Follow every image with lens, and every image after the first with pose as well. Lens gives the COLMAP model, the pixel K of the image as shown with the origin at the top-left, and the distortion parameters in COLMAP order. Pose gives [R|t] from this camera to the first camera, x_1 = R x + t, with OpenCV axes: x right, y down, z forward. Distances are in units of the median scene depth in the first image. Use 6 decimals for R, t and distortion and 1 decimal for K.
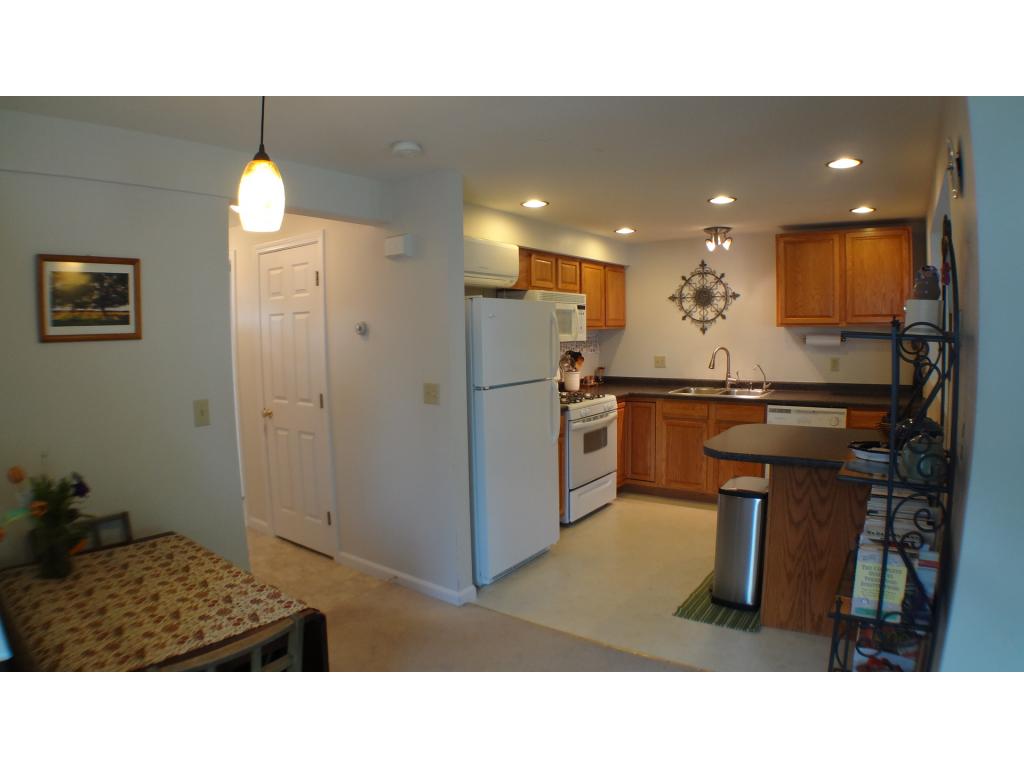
lens RADIAL K [[593.8, 0, 519.0], [0, 593.8, 383.5], [0, 0, 1]] dist [-0.164506, 0.023646]
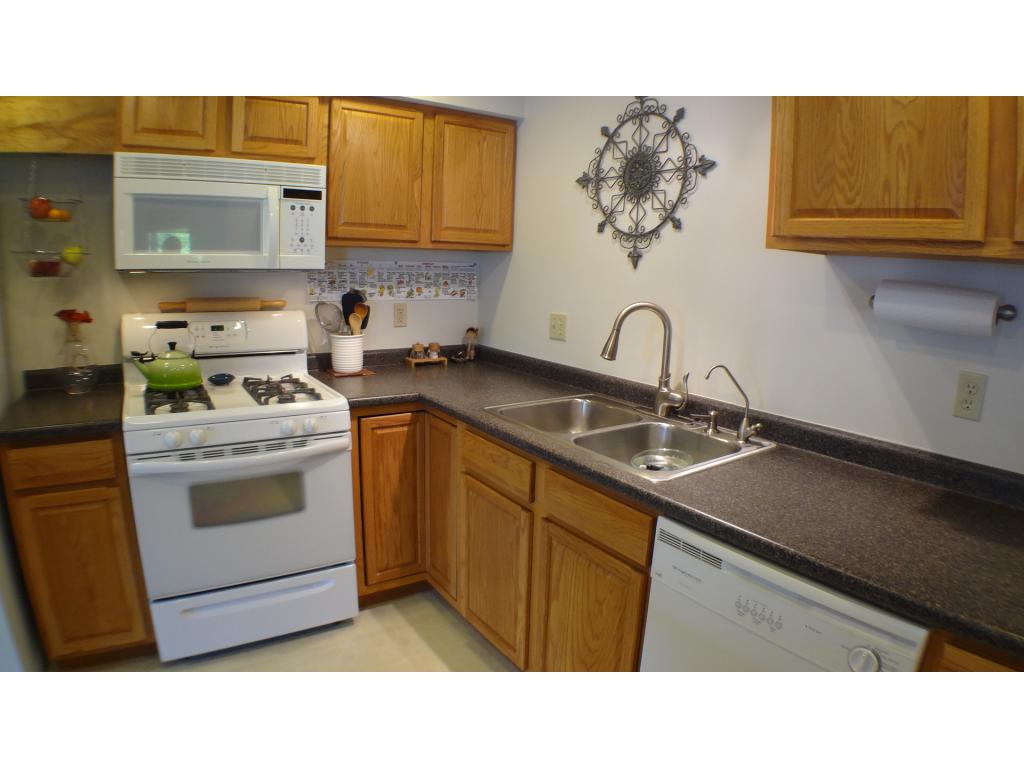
lens RADIAL K [[579.3, 0, 520.4], [0, 579.3, 375.0], [0, 0, 1]] dist [-0.191918, 0.034637]
pose [[0.935356, 0.114528, -0.334652, 0.396562], [-0.084610, 0.991107, 0.102700, -0.047818], [0.343438, -0.067746, 0.936729, 0.628725]]
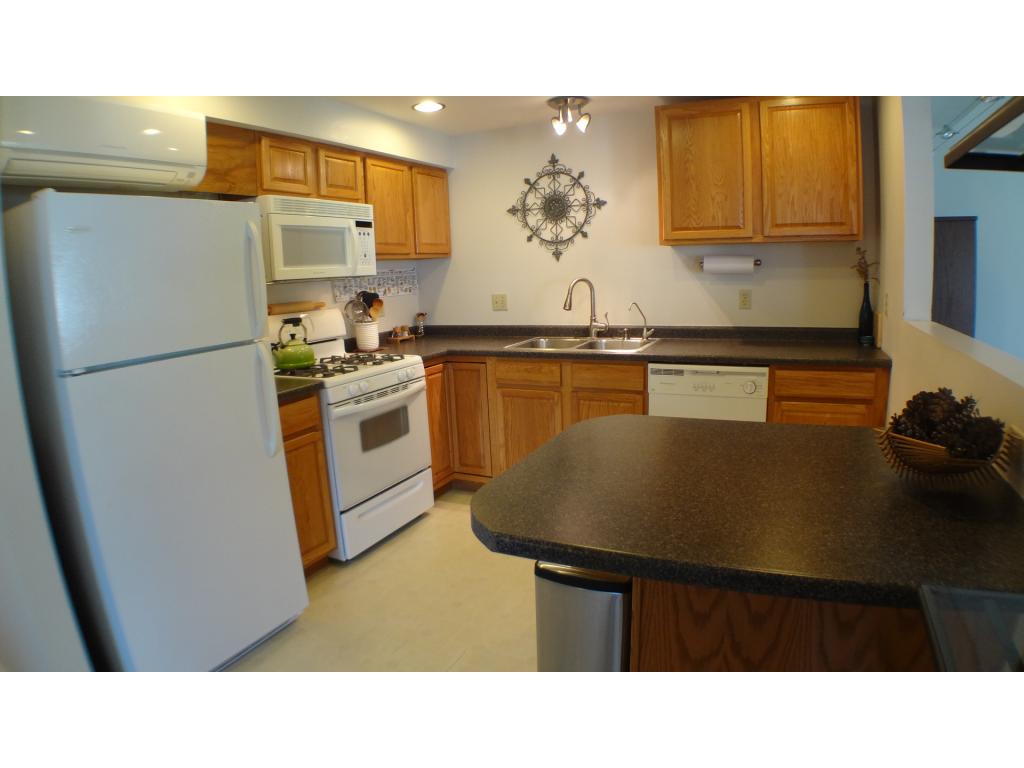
lens RADIAL K [[587.2, 0, 491.2], [0, 587.2, 380.7], [0, 0, 1]] dist [-0.194382, 0.038554]
pose [[0.991529, -0.047865, 0.120744, 0.153240], [0.037017, 0.995205, 0.090537, -0.008345], [-0.124498, -0.085300, 0.988546, 0.325030]]
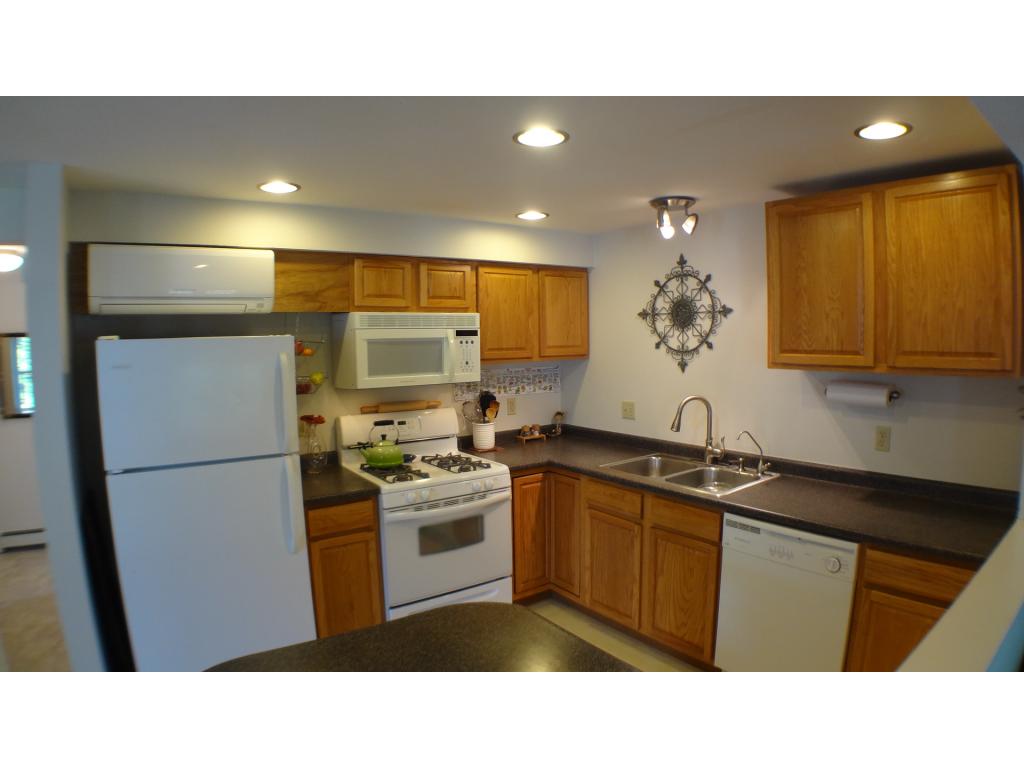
lens RADIAL K [[582.6, 0, 512.0], [0, 582.6, 384.0], [0, 0, 1]] dist [-0.199414, 0.041846]
pose [[0.940666, 0.030846, -0.337928, 0.365547], [-0.031466, 0.999498, 0.003643, -0.071023], [0.337871, 0.007206, 0.941165, 0.372306]]
